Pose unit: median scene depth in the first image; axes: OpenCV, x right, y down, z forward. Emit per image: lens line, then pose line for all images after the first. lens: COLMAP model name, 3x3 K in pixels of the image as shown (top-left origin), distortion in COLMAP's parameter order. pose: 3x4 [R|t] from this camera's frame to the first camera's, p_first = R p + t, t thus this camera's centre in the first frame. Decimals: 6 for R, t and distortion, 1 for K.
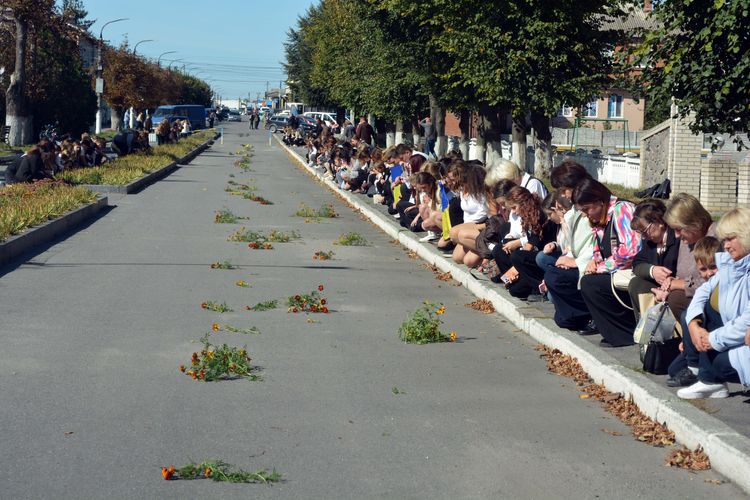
lens RADIAL K [[1229.2, 0, 375.0], [0, 1229.2, 250.0], [0, 0, 1]] dist [-0.161147, 0.044905]
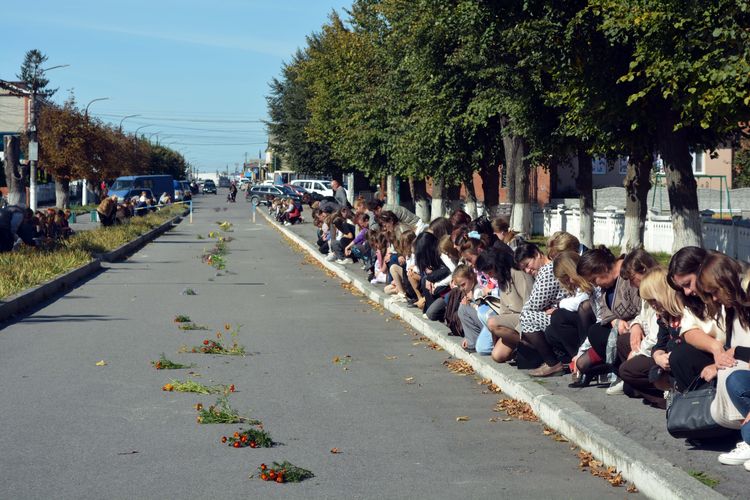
lens RADIAL K [[1229.2, 0, 375.0], [0, 1229.2, 250.0], [0, 0, 1]] dist [-0.161147, 0.044905]
pose [[0.999406, -0.030478, 0.016084, -0.018039], [0.031341, 0.997912, -0.056471, -0.017515], [-0.014329, 0.056941, 0.998275, 0.184652]]
